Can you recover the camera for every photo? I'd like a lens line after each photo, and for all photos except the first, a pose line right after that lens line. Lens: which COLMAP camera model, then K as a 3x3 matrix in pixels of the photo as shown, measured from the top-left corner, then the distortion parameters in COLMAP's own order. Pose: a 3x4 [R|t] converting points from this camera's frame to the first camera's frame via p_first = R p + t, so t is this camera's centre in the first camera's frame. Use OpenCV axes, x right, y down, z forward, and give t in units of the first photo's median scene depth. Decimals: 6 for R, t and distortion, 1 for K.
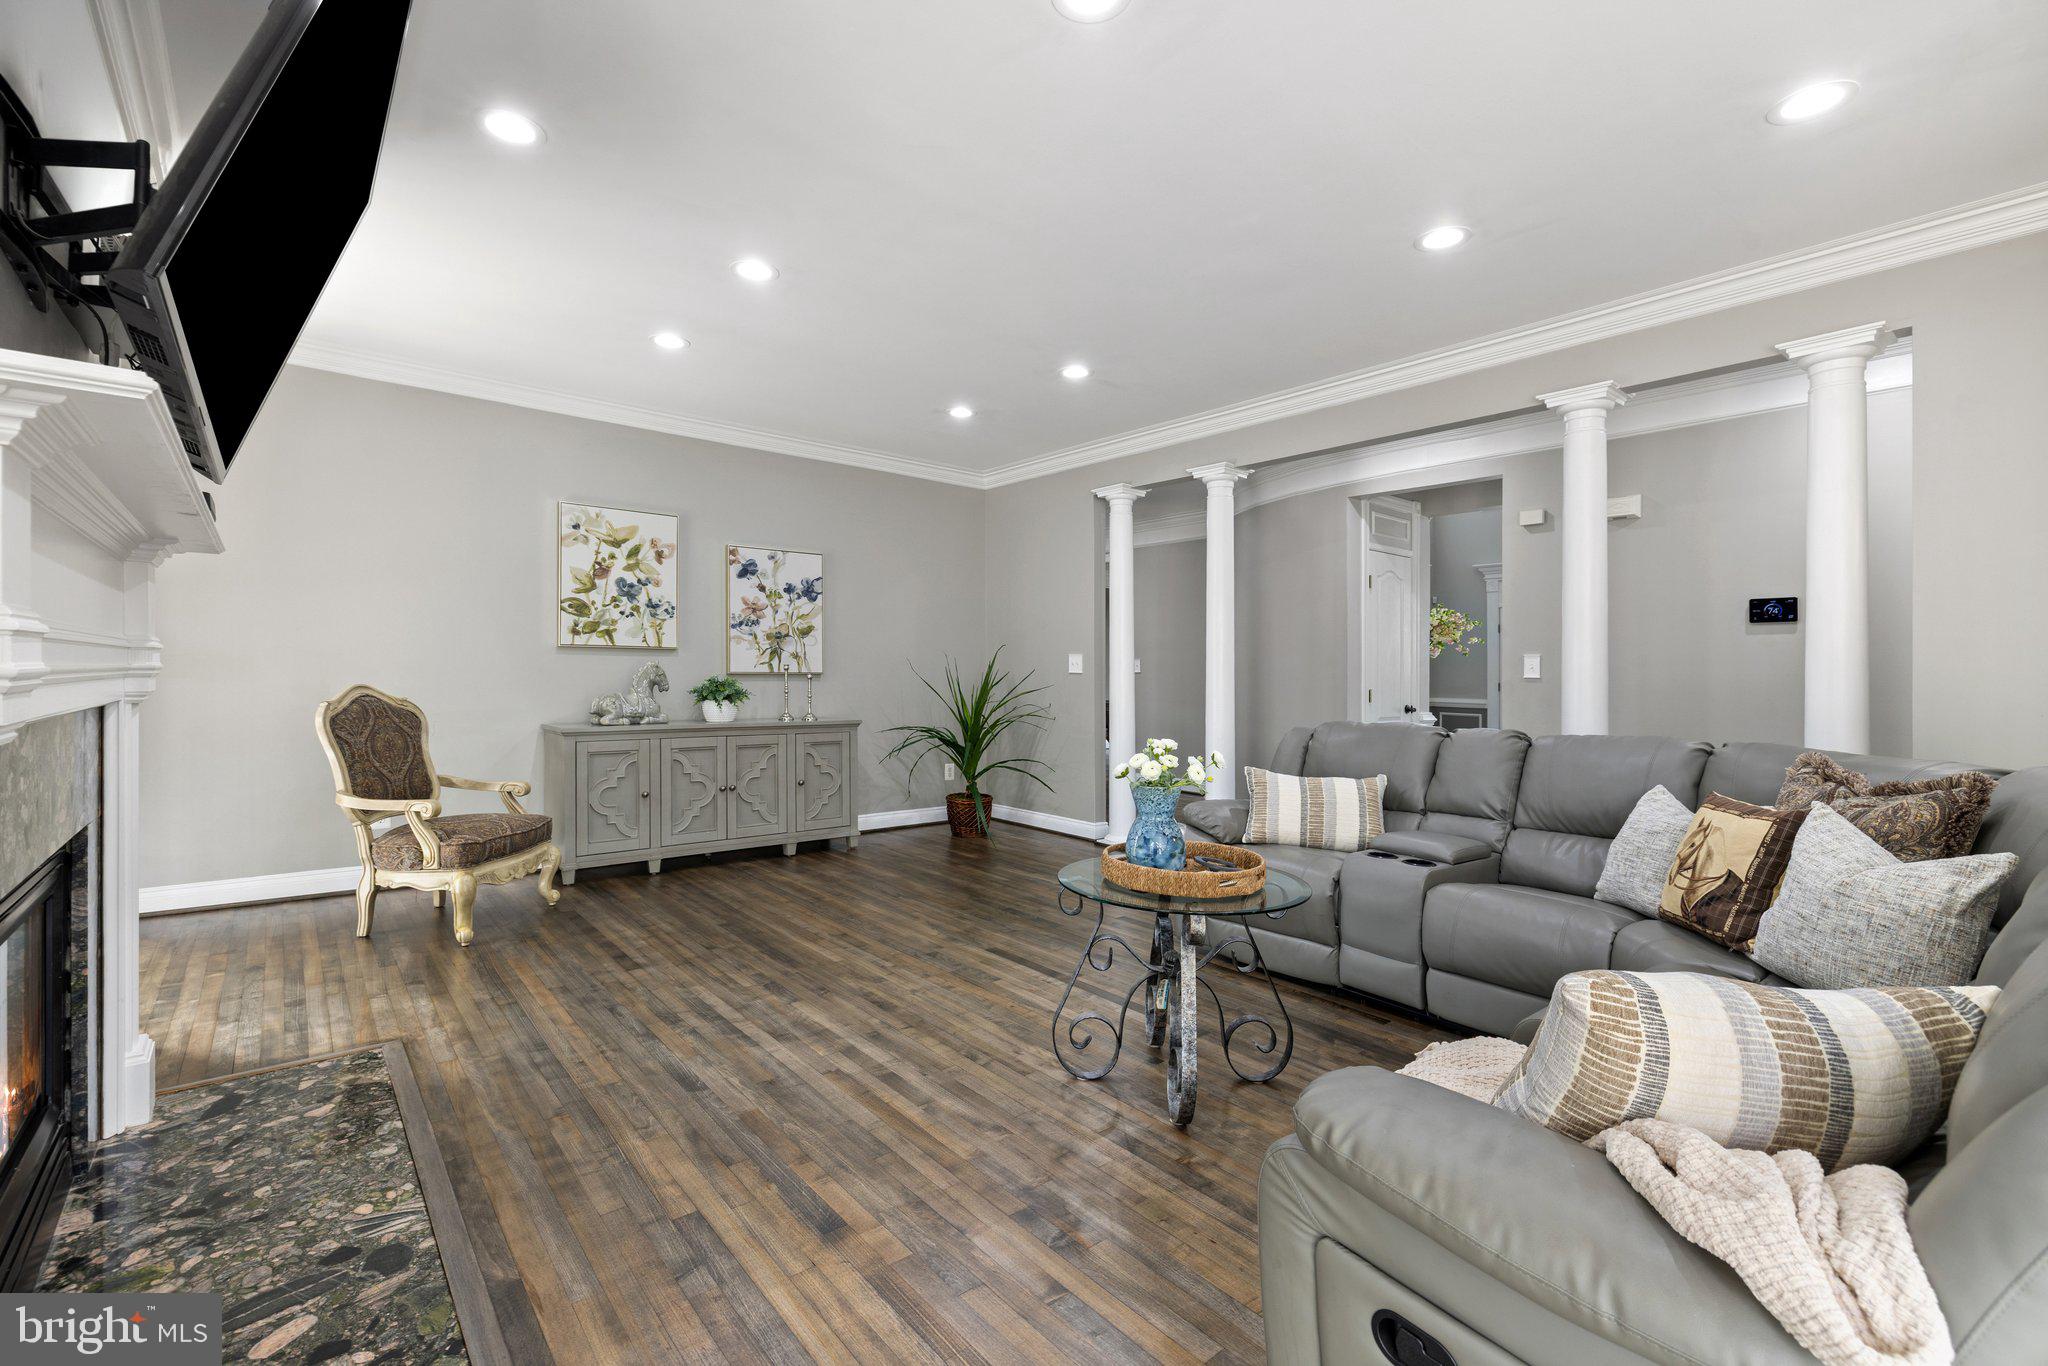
lens RADIAL K [[879.4, 0, 1019.6], [0, 879.4, 678.4], [0, 0, 1]] dist [0.000362, 0.001265]
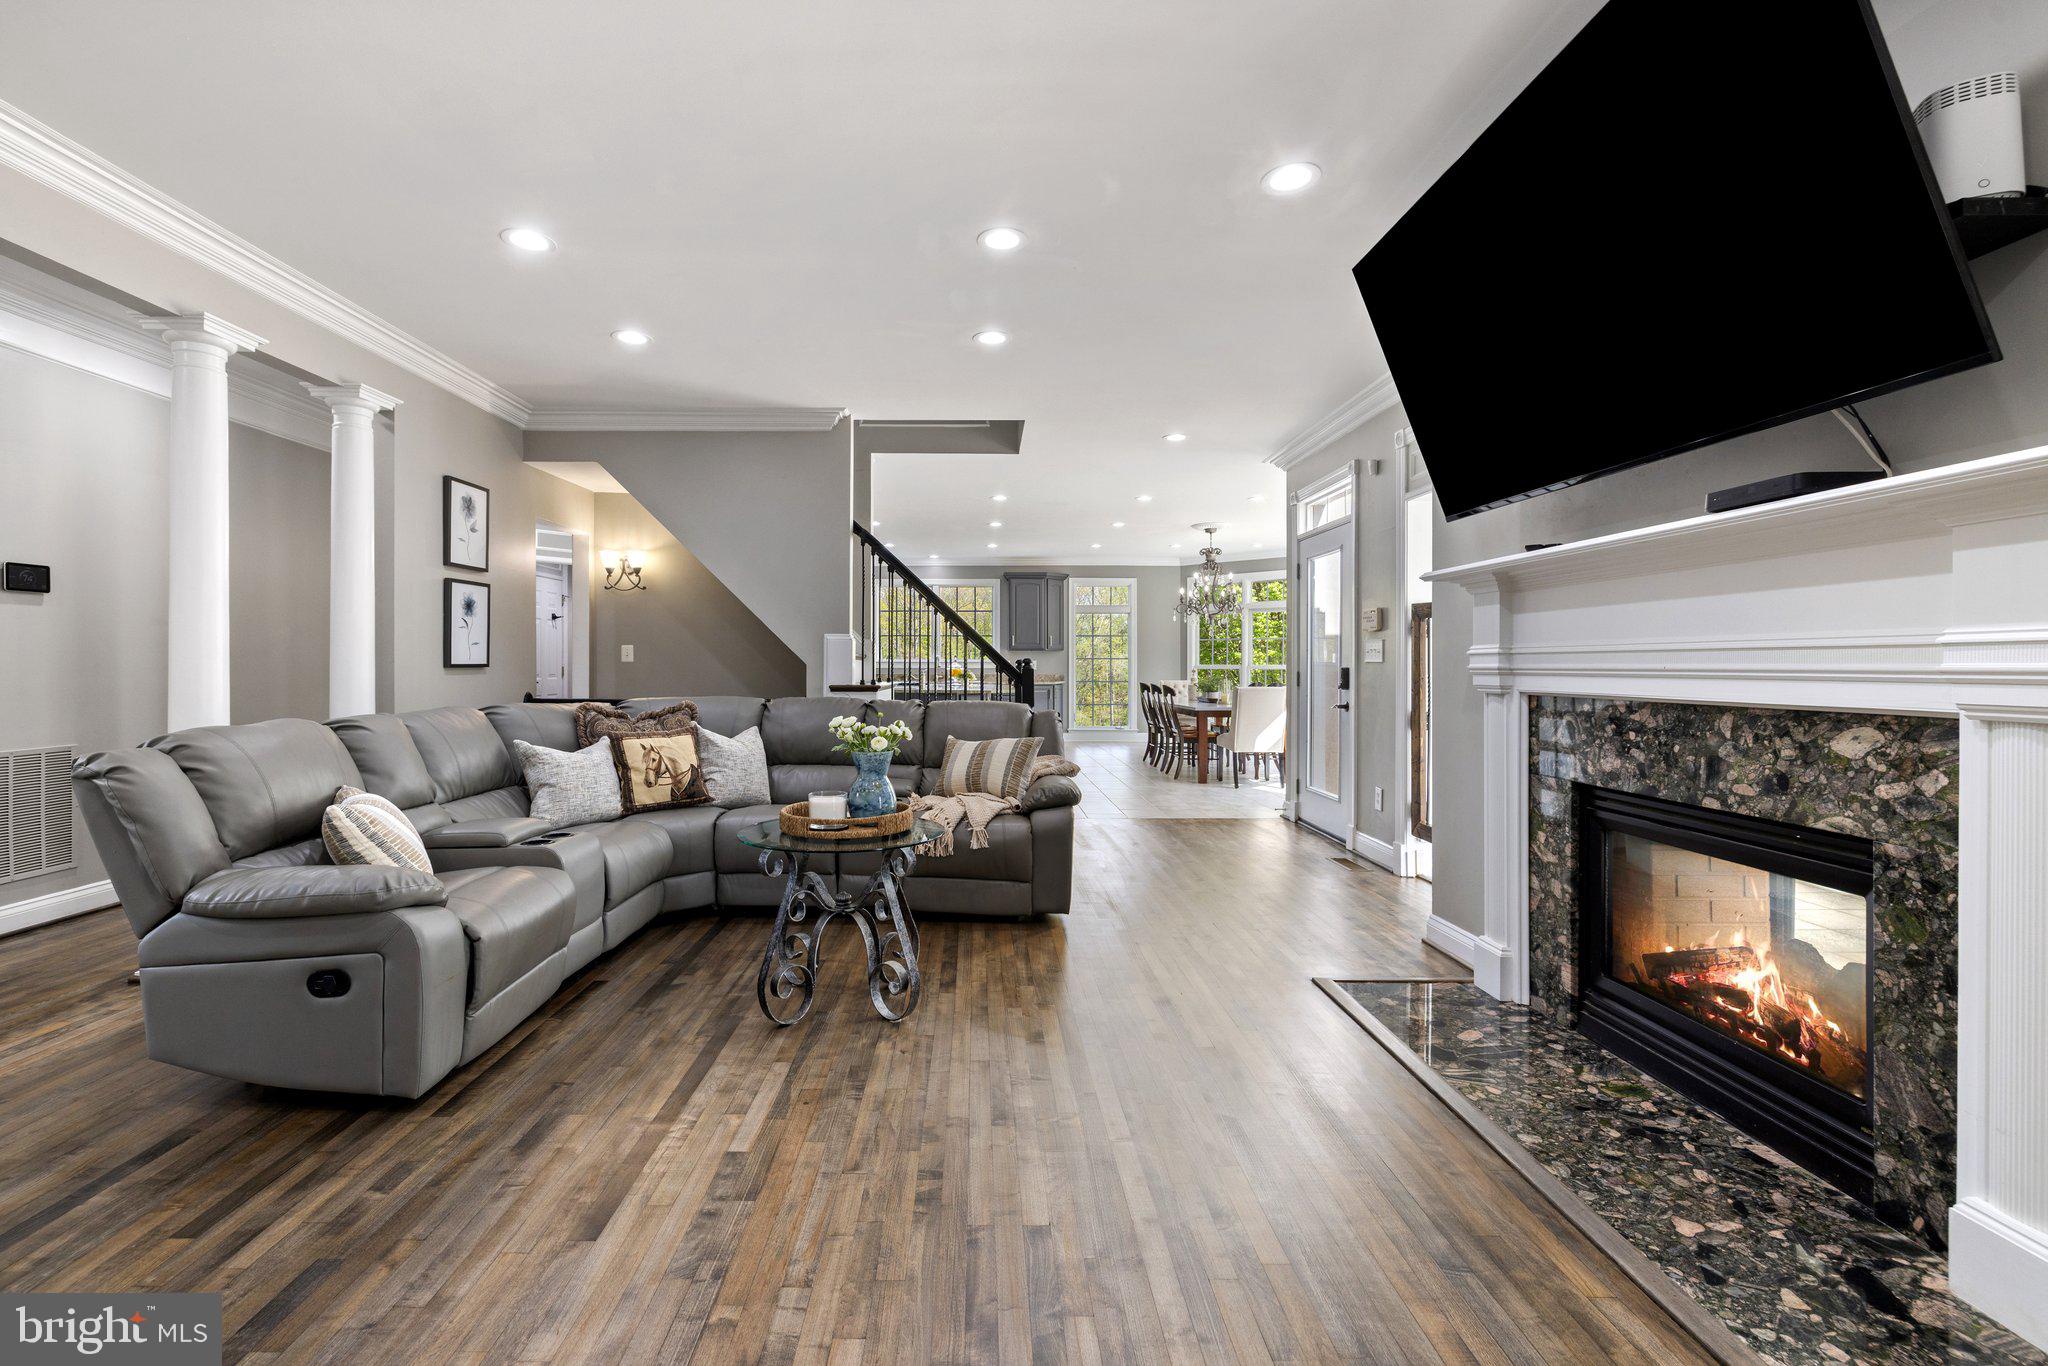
lens RADIAL K [[862.6, 0, 966.3], [0, 862.6, 674.2], [0, 0, 1]] dist [0.000457, -0.001600]
pose [[-0.752875, -0.008673, 0.658107, -0.351781], [0.009418, 0.999669, 0.023948, -0.012770], [-0.658097, 0.024228, -0.752544, 0.865057]]
